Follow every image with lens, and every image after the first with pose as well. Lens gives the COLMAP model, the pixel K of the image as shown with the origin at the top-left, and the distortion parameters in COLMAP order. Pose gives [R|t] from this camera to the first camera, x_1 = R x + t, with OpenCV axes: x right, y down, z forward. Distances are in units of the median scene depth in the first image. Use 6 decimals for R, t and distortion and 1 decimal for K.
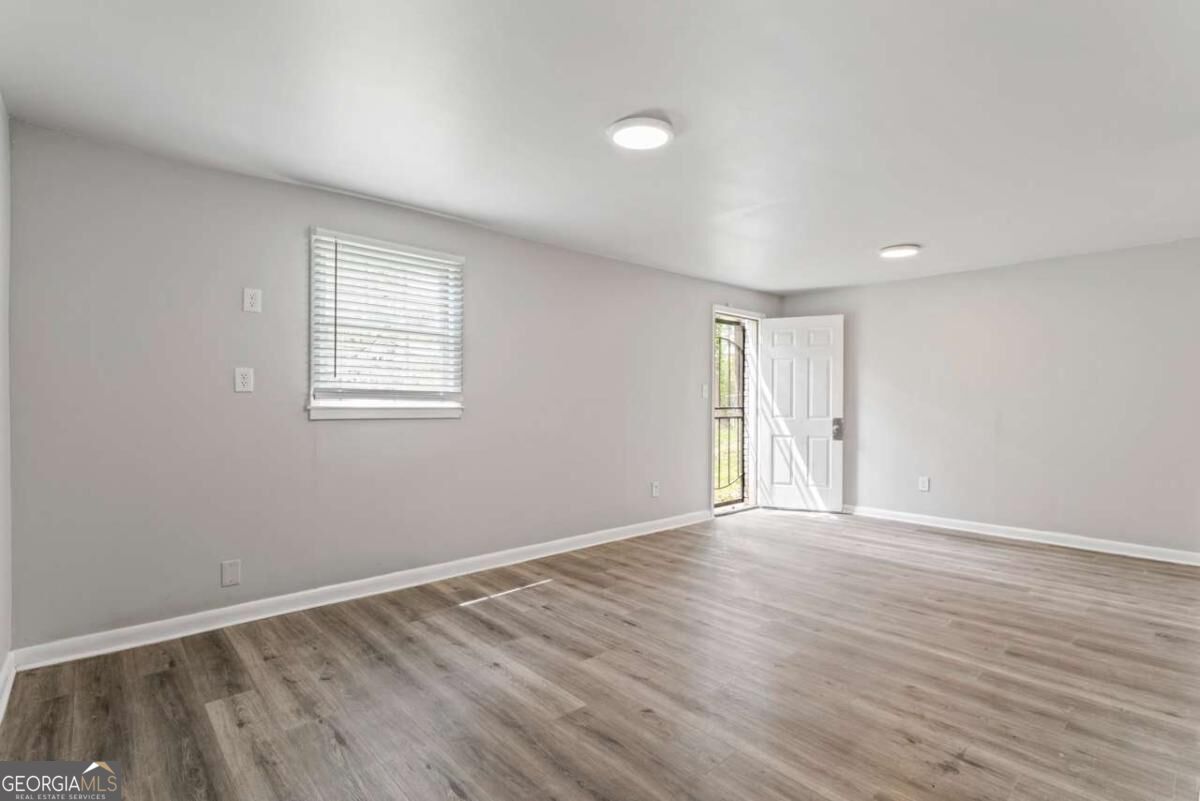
lens RADIAL K [[561.8, 0, 600.0], [0, 561.8, 400.5], [0, 0, 1]] dist [0.002232, 0.000604]
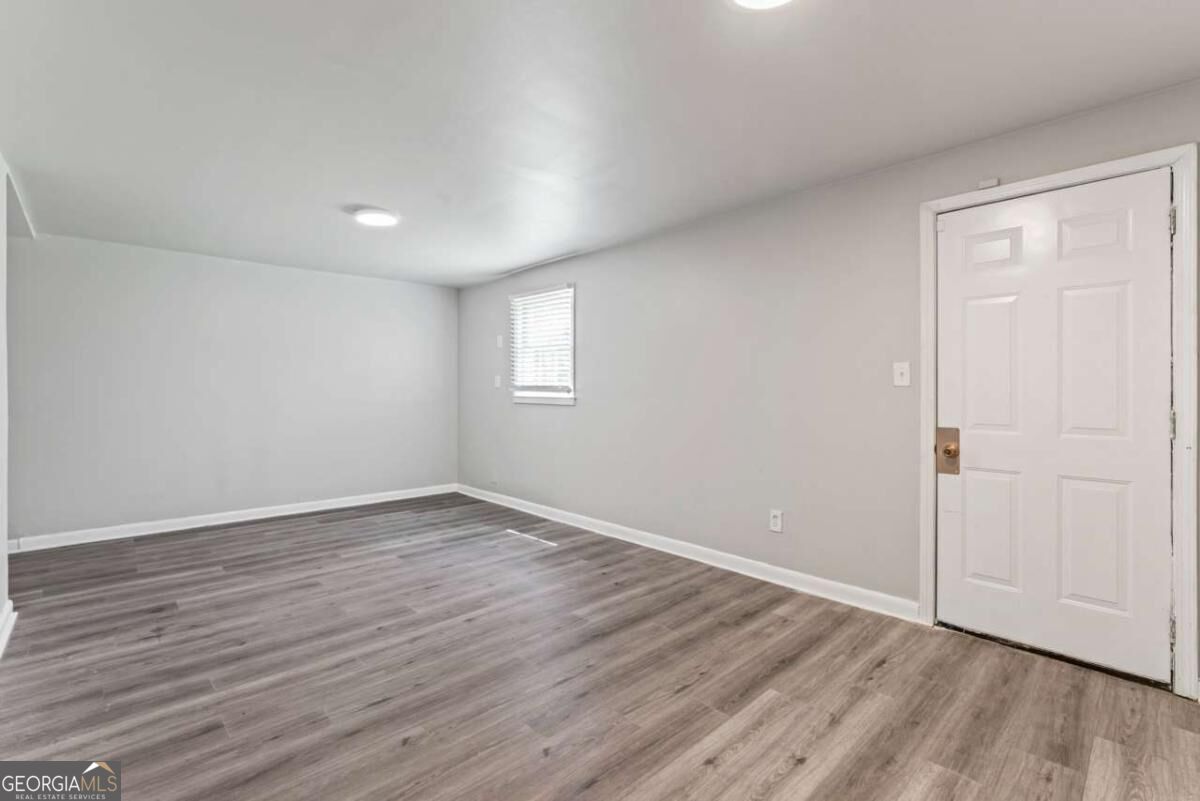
lens RADIAL K [[537.1, 0, 600.0], [0, 537.1, 400.5], [0, 0, 1]] dist [-0.001487, -0.000582]
pose [[0.022354, 0.008459, -0.999714, 1.424696], [0.002207, 0.999961, 0.008511, 0.011074], [0.999748, -0.002396, 0.022334, 1.471616]]
